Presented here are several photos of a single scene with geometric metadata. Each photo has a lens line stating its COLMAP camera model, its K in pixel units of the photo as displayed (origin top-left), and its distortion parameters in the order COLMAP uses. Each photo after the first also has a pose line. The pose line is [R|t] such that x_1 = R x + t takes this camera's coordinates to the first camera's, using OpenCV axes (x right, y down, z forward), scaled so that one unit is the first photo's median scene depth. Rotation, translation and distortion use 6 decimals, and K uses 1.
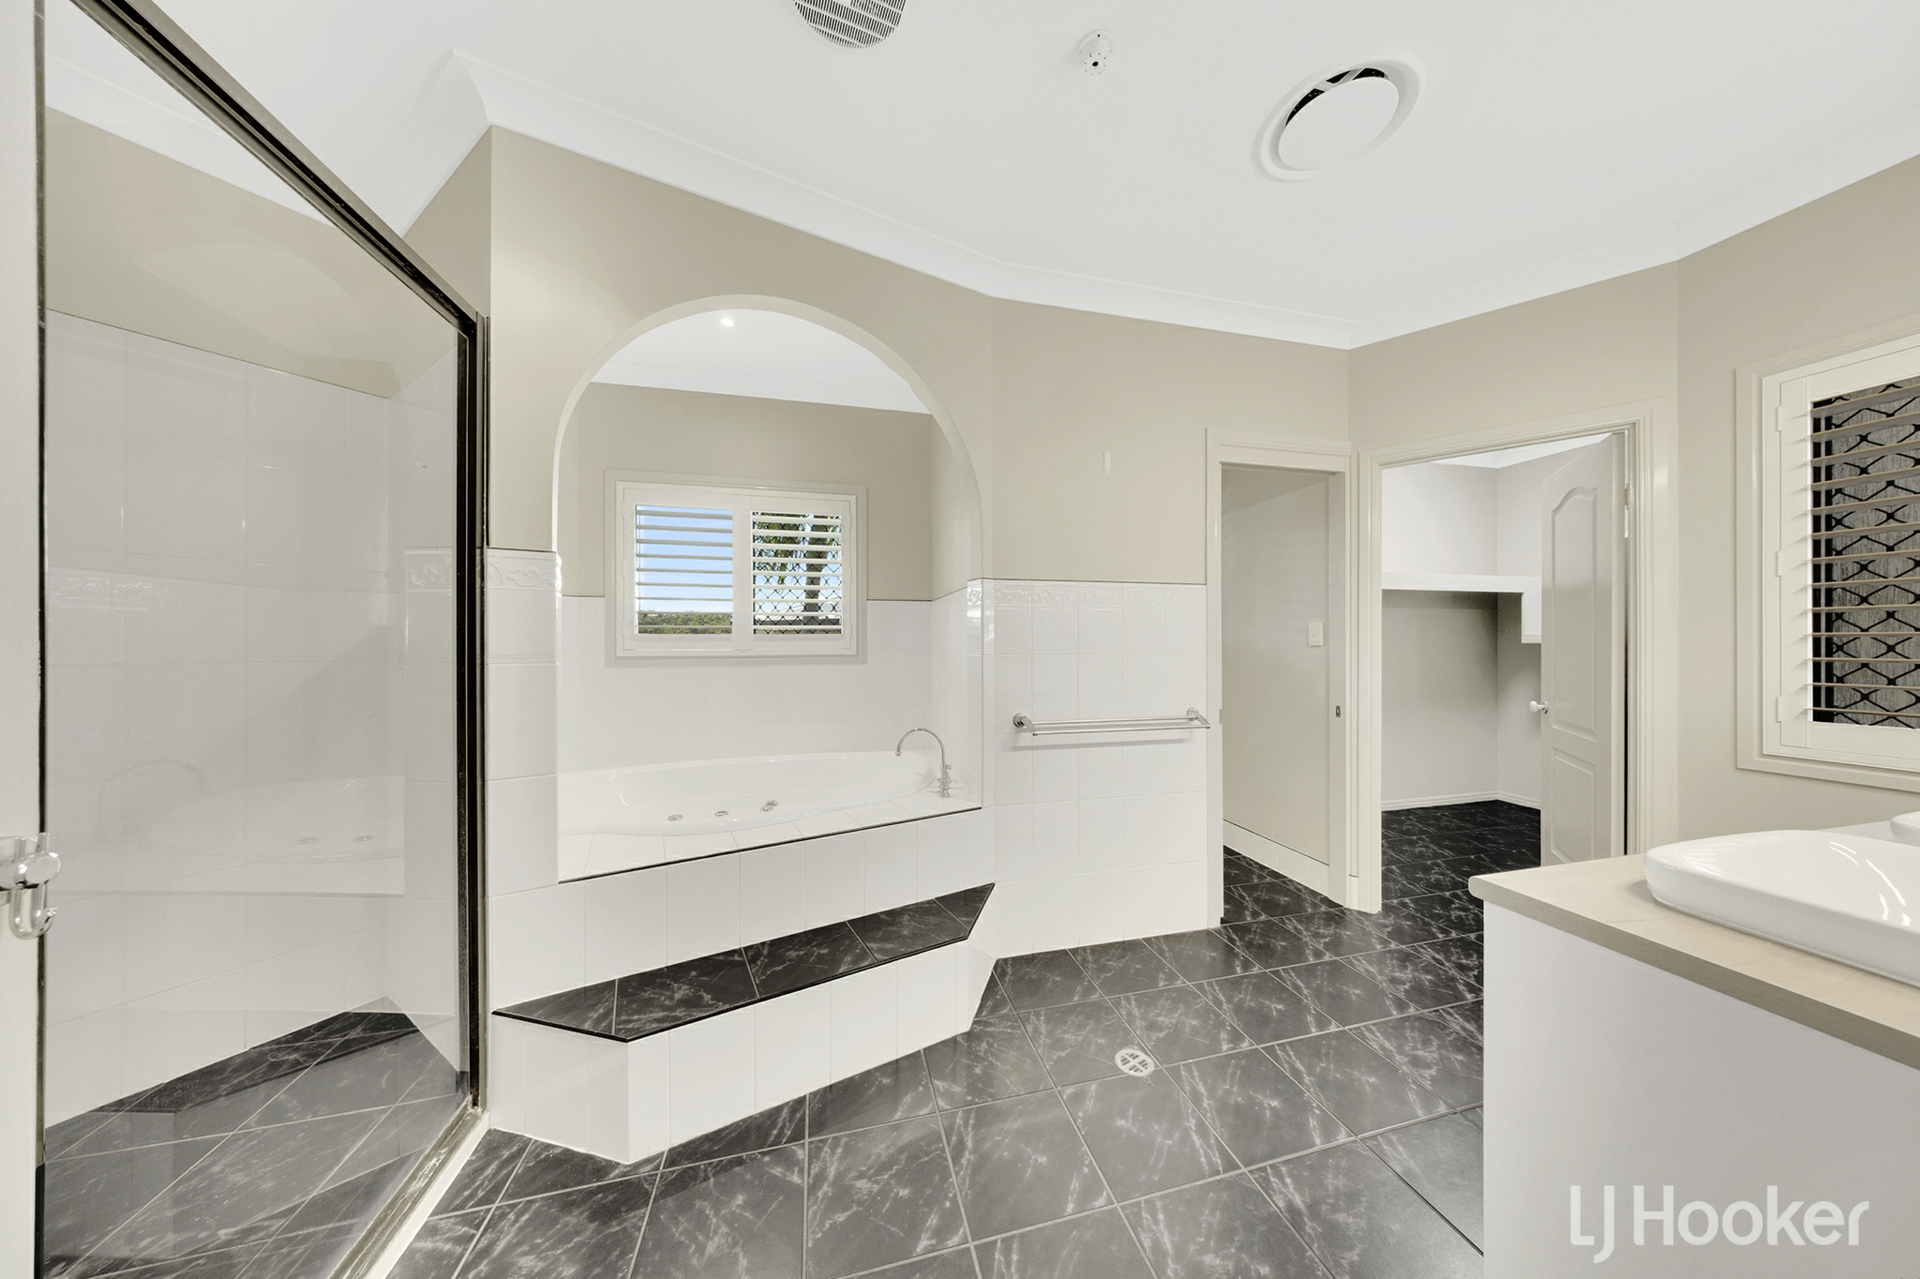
lens RADIAL K [[575.1, 0, 960.0], [0, 575.1, 639.5], [0, 0, 1]] dist [-0.001316, -0.000049]
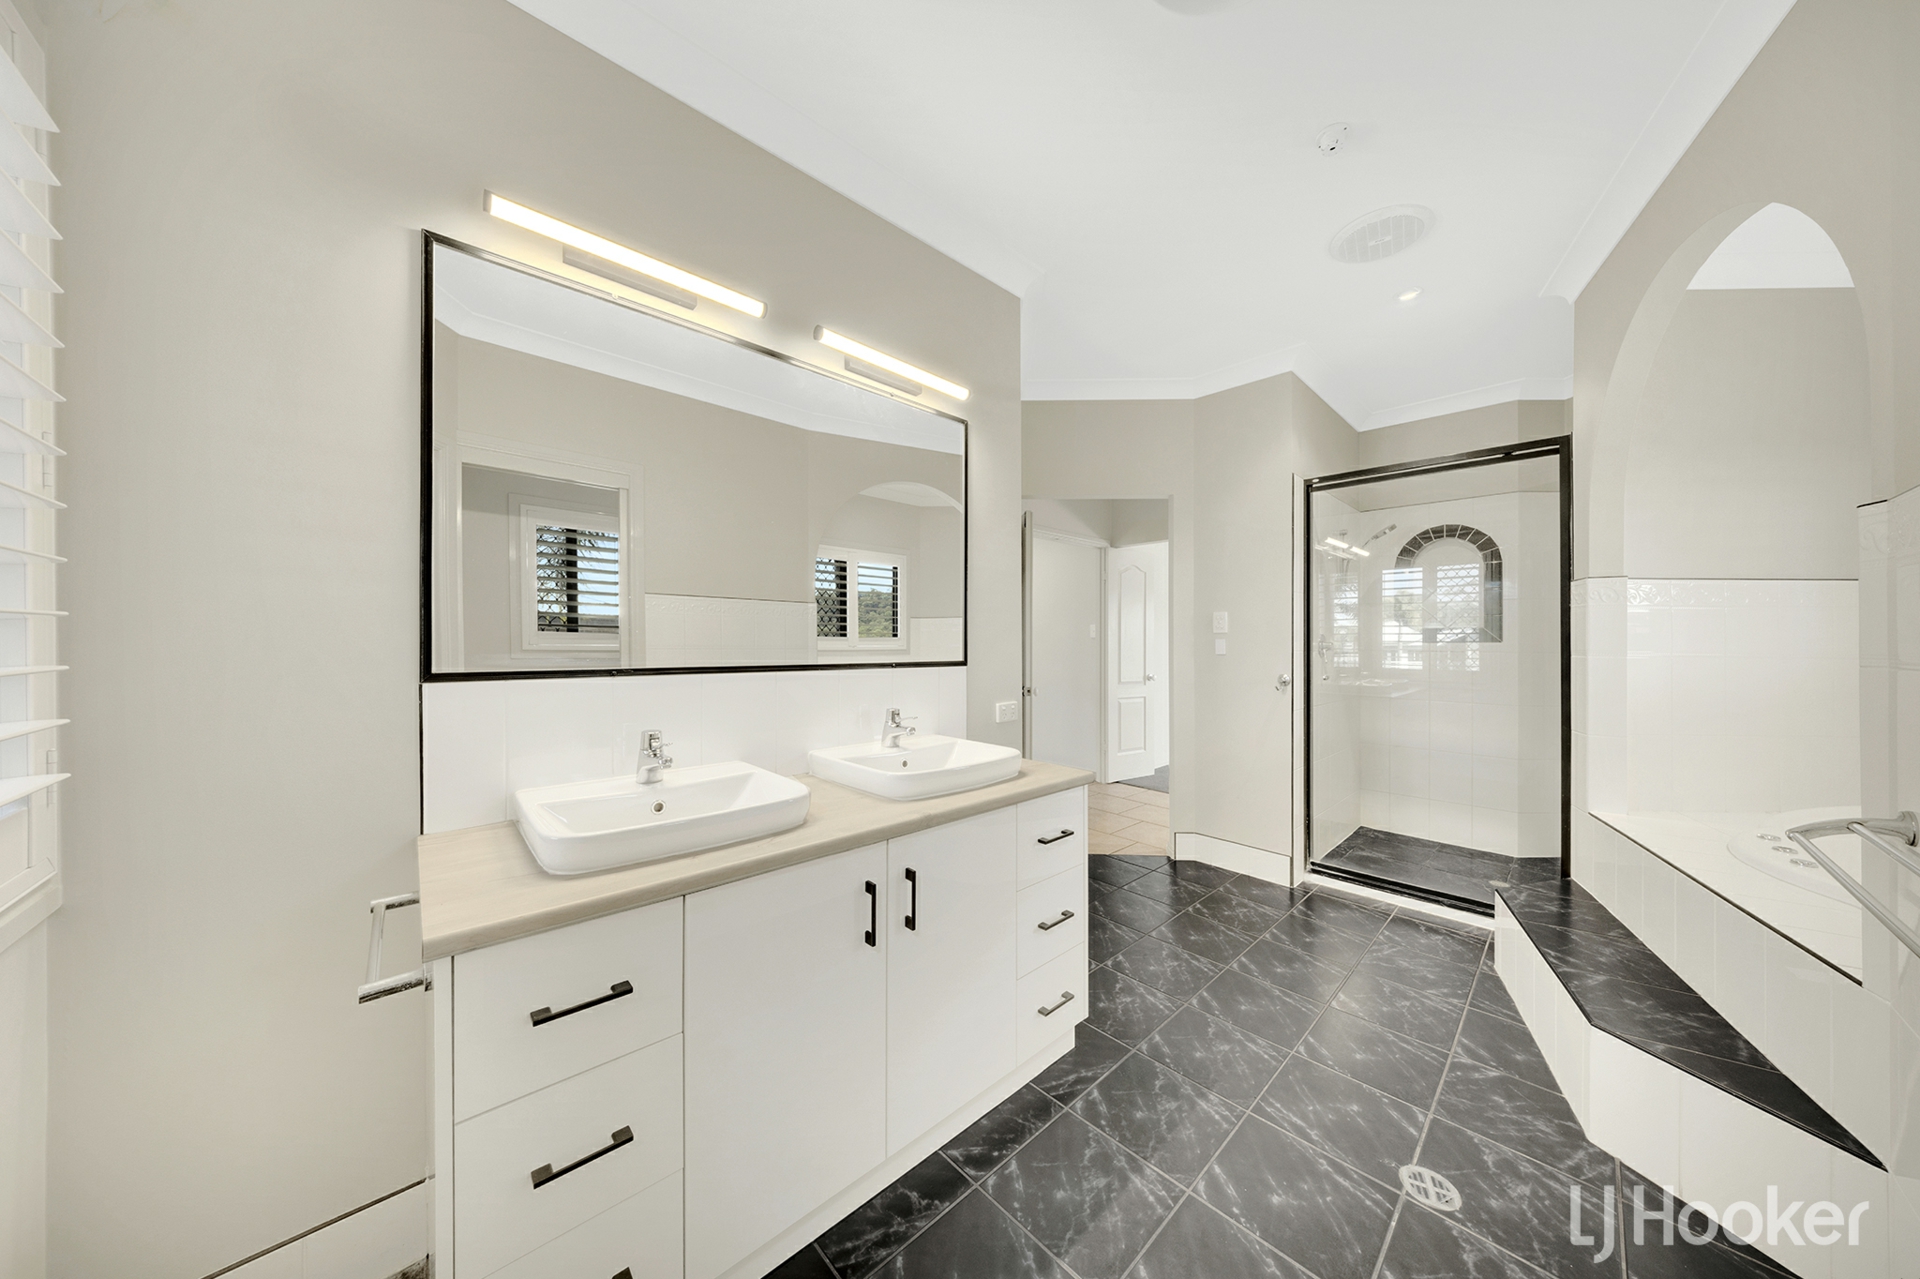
lens RADIAL K [[575.1, 0, 960.0], [0, 575.1, 639.5], [0, 0, 1]] dist [-0.001316, -0.000049]
pose [[-0.880109, -0.008267, -0.474701, 1.504703], [-0.010944, 0.999936, 0.002876, 0.009678], [0.474646, 0.007726, -0.880143, 1.685590]]
